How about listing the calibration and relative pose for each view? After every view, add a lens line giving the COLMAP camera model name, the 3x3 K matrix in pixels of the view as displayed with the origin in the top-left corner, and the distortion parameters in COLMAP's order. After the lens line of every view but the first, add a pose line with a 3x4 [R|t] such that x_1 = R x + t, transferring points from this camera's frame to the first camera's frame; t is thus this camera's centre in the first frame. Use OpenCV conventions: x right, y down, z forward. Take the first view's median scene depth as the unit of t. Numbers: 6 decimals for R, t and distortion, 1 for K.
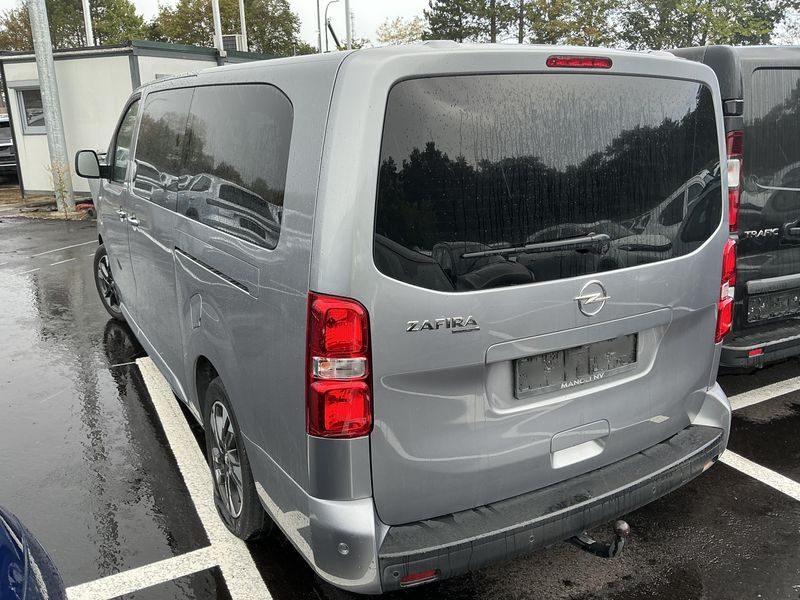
lens RADIAL K [[664.4, 0, 400.0], [0, 664.4, 300.0], [0, 0, 1]] dist [0.136417, -0.257204]
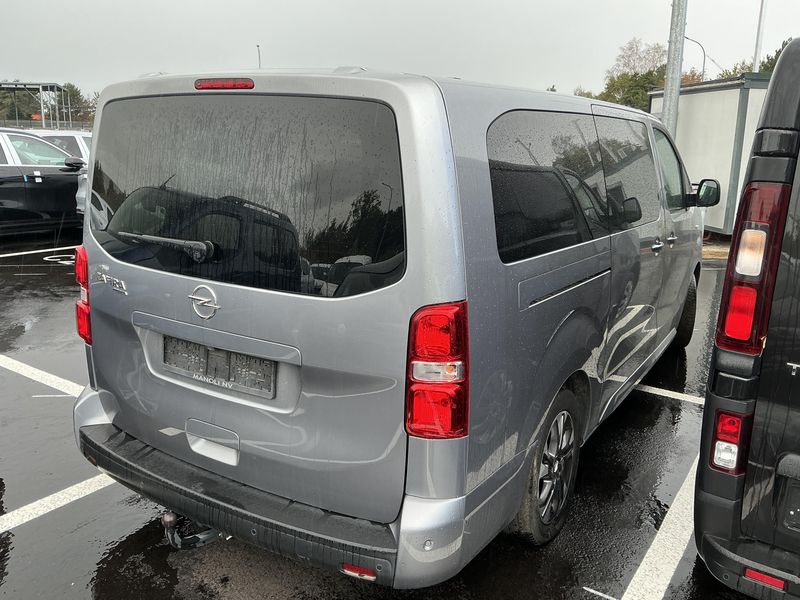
lens RADIAL K [[669.1, 0, 400.0], [0, 669.1, 300.0], [0, 0, 1]] dist [0.085831, -0.174652]
pose [[0.478029, 0.227342, -0.848413, 1.341826], [-0.268903, 0.957422, 0.105041, -0.201916], [0.836170, 0.177928, 0.518808, 0.705398]]
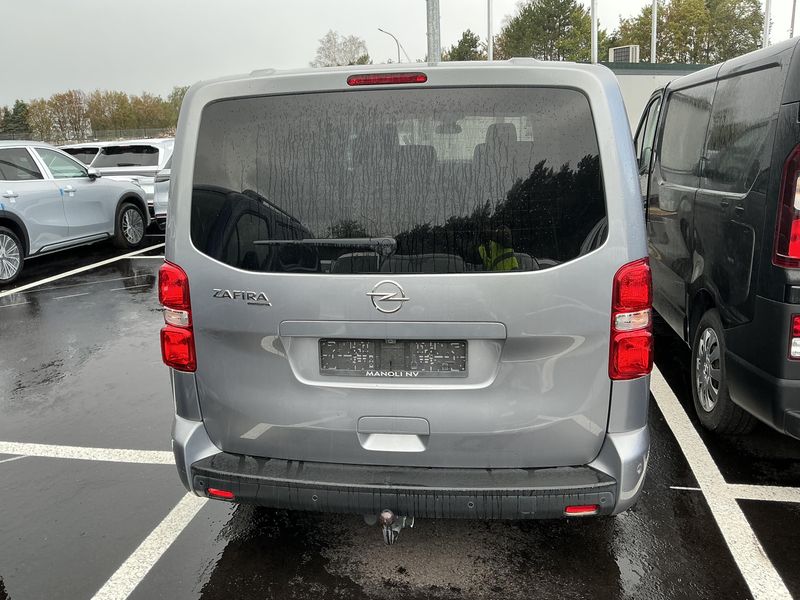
lens RADIAL K [[664.4, 0, 400.0], [0, 664.4, 300.0], [0, 0, 1]] dist [0.136417, -0.257204]
pose [[0.793680, 0.135050, -0.593155, 0.937734], [-0.143900, 0.989054, 0.032642, -0.035193], [0.591070, 0.059447, 0.804426, 0.150991]]
